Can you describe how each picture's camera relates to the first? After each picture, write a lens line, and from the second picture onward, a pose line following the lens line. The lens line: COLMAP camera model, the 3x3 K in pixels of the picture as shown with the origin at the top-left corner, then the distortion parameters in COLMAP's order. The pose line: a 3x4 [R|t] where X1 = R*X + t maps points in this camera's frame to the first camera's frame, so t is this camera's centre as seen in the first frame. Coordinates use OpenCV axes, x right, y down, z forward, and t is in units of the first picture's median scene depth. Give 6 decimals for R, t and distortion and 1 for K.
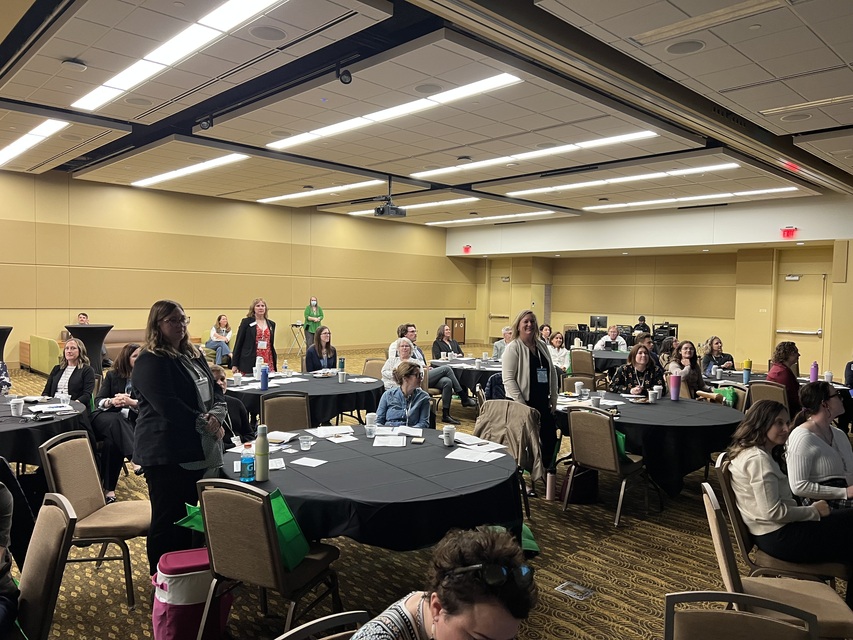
lens RADIAL K [[634.7, 0, 426.5], [0, 634.7, 320.0], [0, 0, 1]] dist [0.059018, -0.063450]
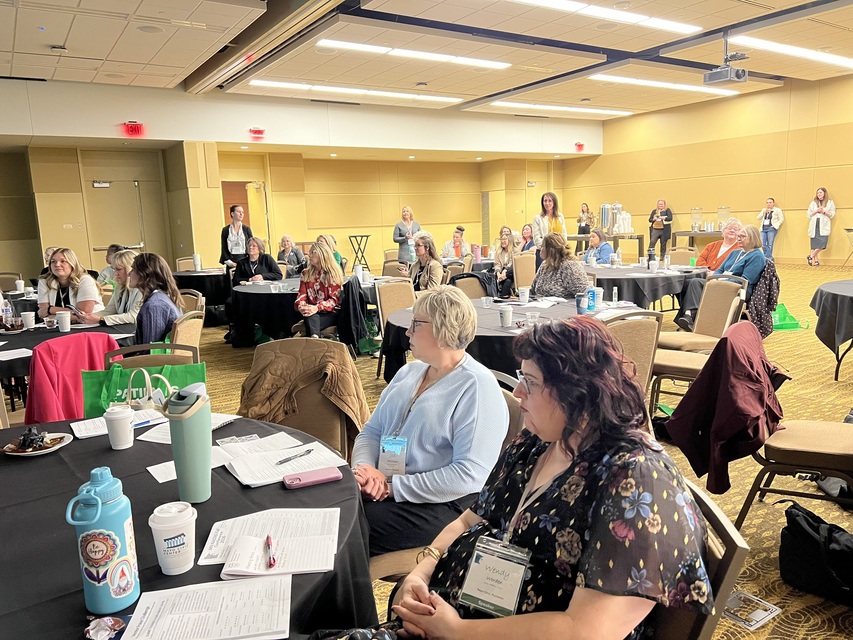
lens RADIAL K [[633.9, 0, 427.1], [0, 633.9, 324.2], [0, 0, 1]] dist [0.061394, -0.065910]
pose [[0.181710, -0.212121, 0.960201, -1.268891], [0.066096, 0.976883, 0.203298, -0.141241], [-0.981128, 0.026524, 0.191530, 2.009578]]
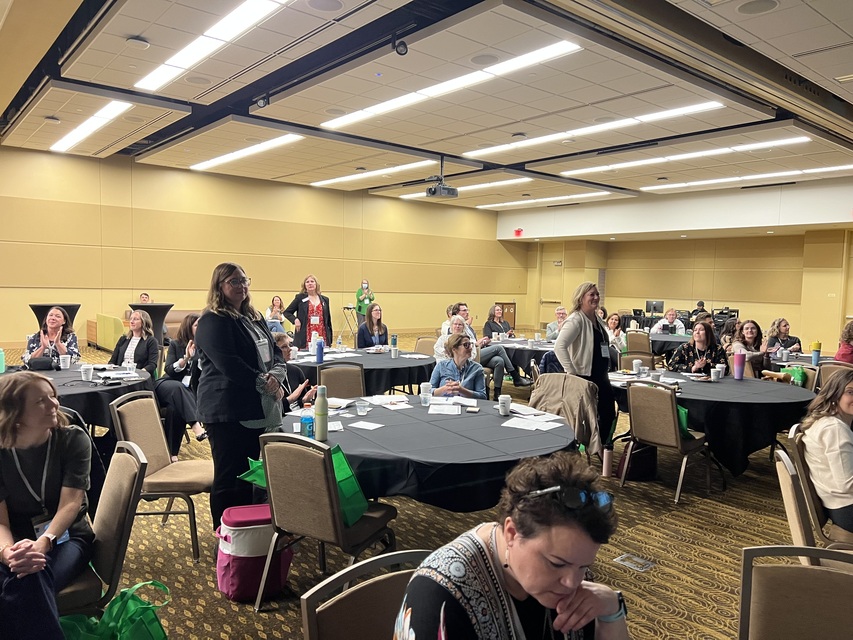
lens RADIAL K [[633.9, 0, 427.1], [0, 633.9, 324.2], [0, 0, 1]] dist [0.061394, -0.065910]
pose [[0.997260, 0.008456, -0.073489, -0.010232], [-0.006875, 0.999740, 0.021744, 0.026324], [0.073653, -0.021179, 0.997059, 0.006199]]
